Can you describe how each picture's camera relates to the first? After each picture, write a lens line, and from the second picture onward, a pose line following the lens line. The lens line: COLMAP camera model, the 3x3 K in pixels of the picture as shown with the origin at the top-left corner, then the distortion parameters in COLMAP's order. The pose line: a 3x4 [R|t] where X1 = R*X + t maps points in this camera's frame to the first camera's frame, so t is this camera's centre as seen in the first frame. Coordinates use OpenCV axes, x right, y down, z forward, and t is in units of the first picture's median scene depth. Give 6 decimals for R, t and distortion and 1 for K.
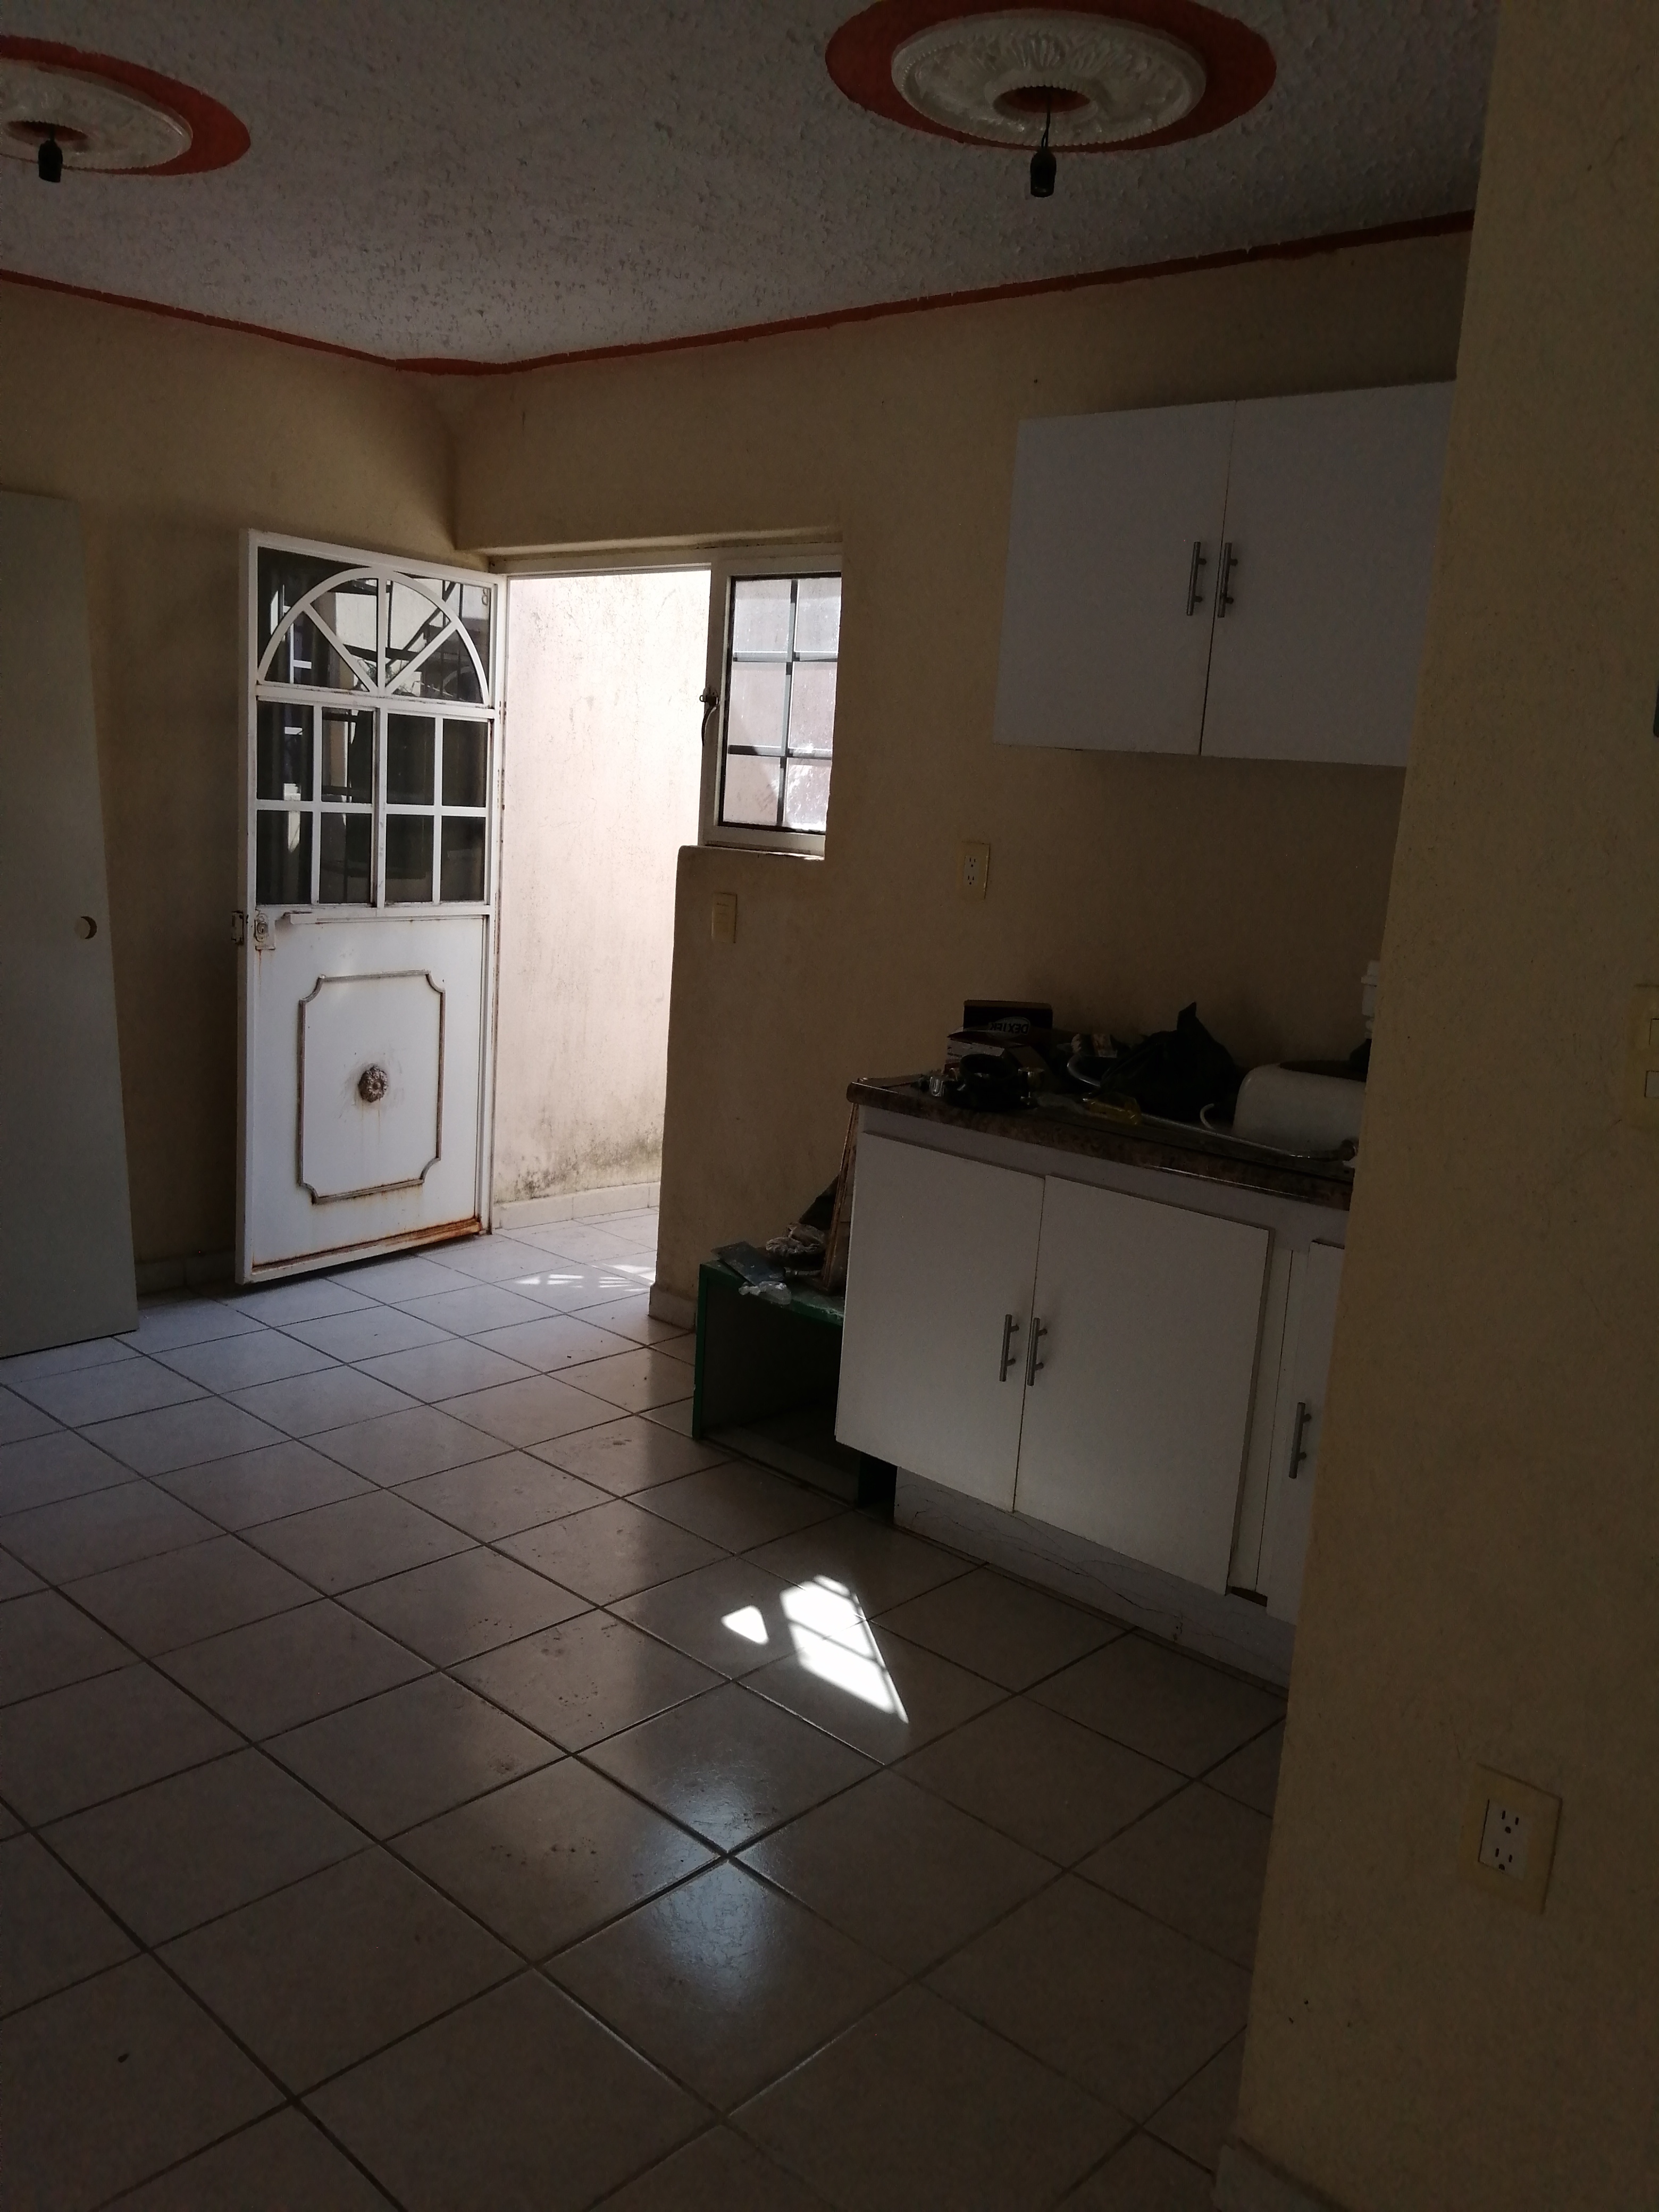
lens RADIAL K [[1758.4, 0, 829.5], [0, 1758.4, 1106.0], [0, 0, 1]] dist [0.007715, -0.020313]
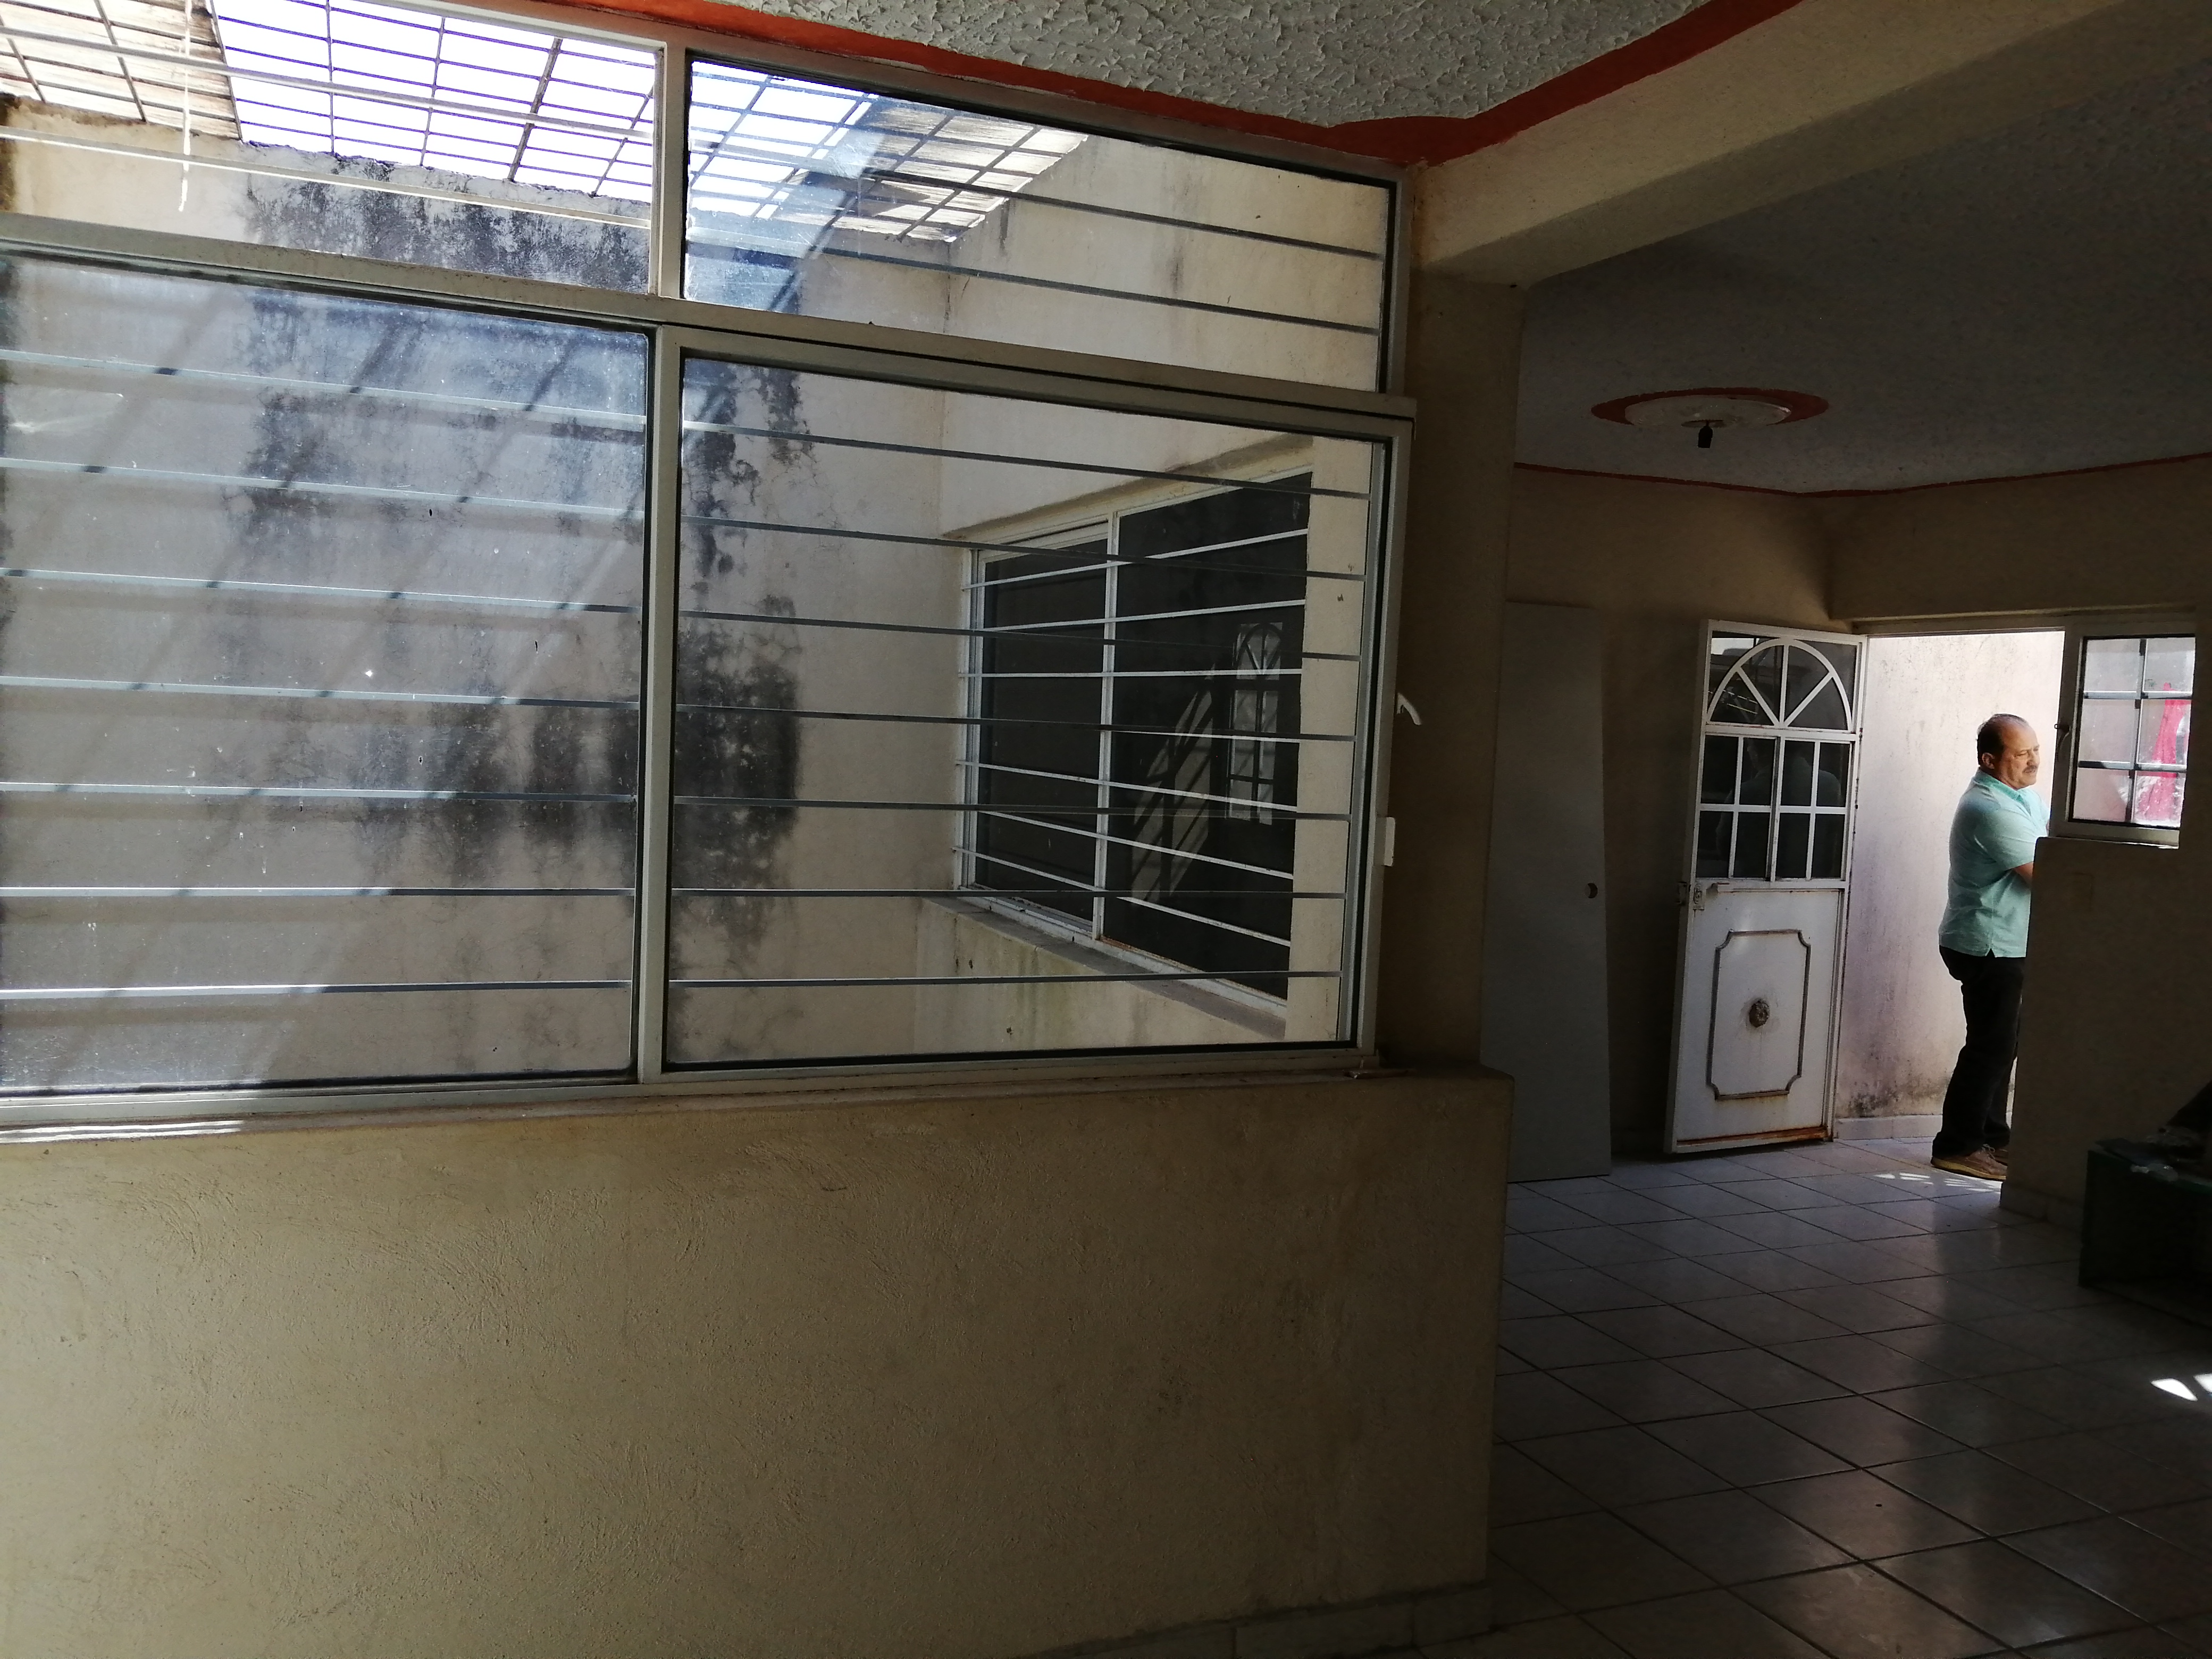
lens RADIAL K [[1758.4, 0, 1106.0], [0, 1758.4, 829.5], [0, 0, 1]] dist [0.007715, -0.020313]
pose [[0.905836, 0.003283, -0.423616, -0.151931], [-0.065634, 0.988983, -0.132684, 0.062287], [0.418513, 0.147994, 0.896072, -0.442092]]
